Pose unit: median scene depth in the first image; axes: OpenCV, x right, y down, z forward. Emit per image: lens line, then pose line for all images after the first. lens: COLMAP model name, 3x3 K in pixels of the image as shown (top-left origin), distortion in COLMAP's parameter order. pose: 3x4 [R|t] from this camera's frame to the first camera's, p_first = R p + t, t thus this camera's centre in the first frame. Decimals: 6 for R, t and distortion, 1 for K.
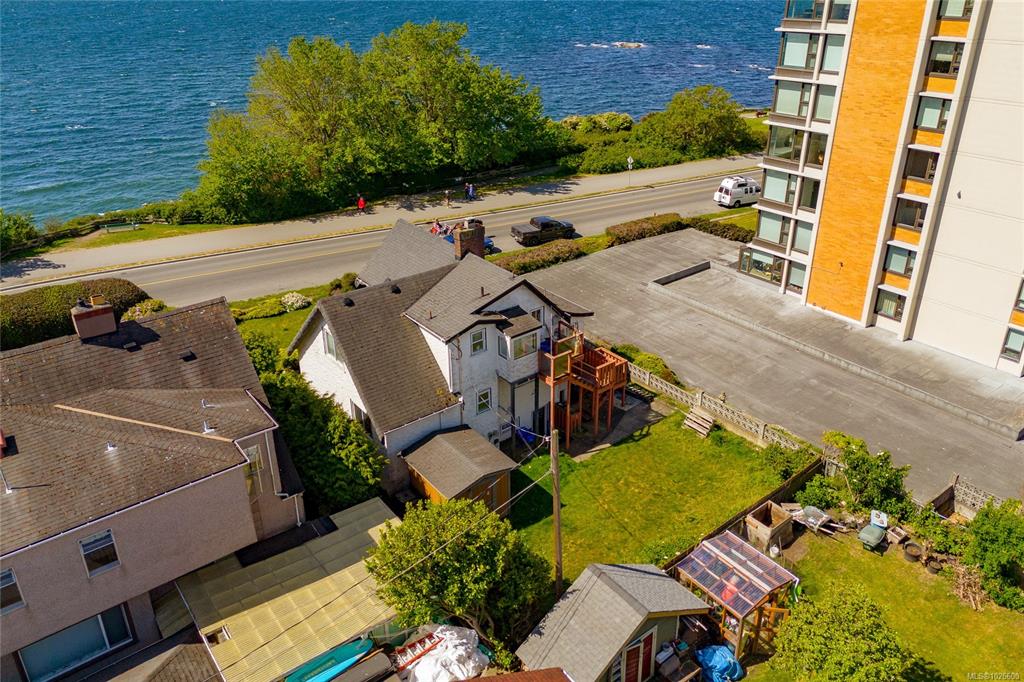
lens RADIAL K [[751.5, 0, 517.4], [0, 751.5, 294.6], [0, 0, 1]] dist [0.065072, -0.053554]
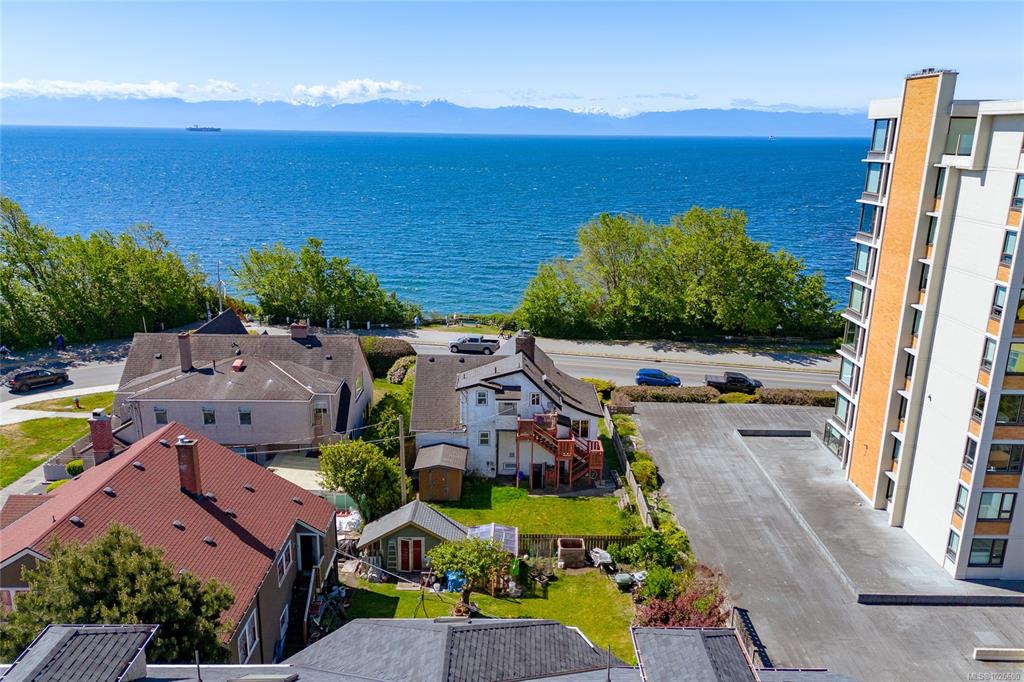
lens RADIAL K [[751.5, 0, 517.9], [0, 751.5, 334.1], [0, 0, 1]] dist [0.065072, -0.053554]
pose [[0.793269, 0.175928, -0.582901, 0.666265], [-0.265275, 0.961570, -0.070798, 0.016802], [0.548044, 0.210791, 0.809453, -0.224454]]
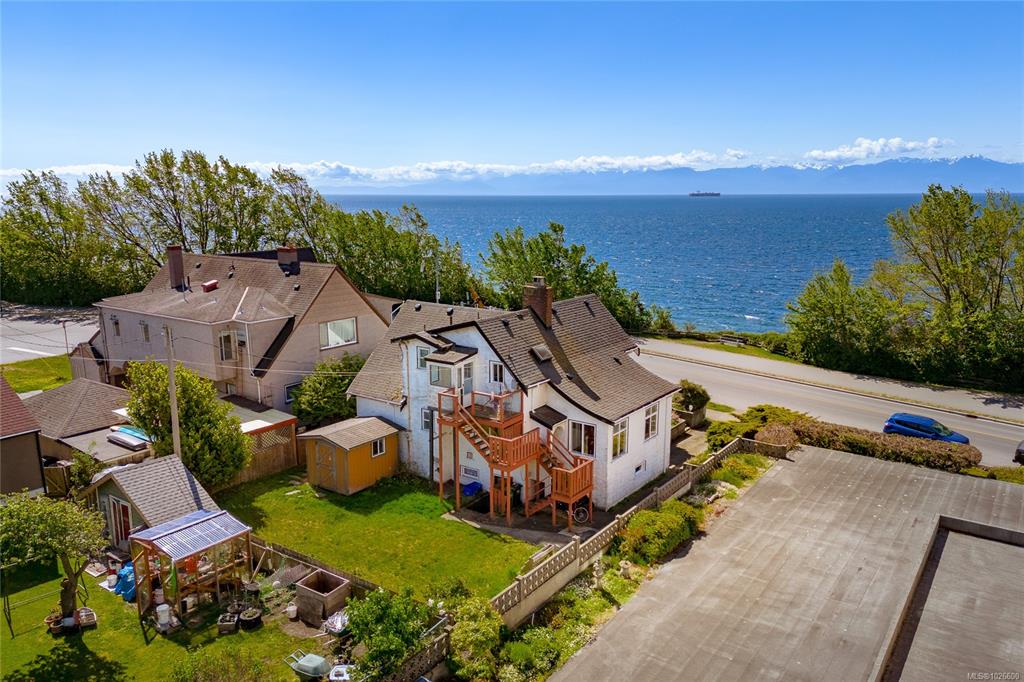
lens RADIAL K [[751.5, 0, 516.3], [0, 751.5, 363.6], [0, 0, 1]] dist [0.065072, -0.053554]
pose [[0.289142, 0.218801, -0.931946, 0.719005], [-0.390942, 0.915636, 0.093680, -0.061189], [0.873820, 0.337250, 0.350287, 0.516986]]
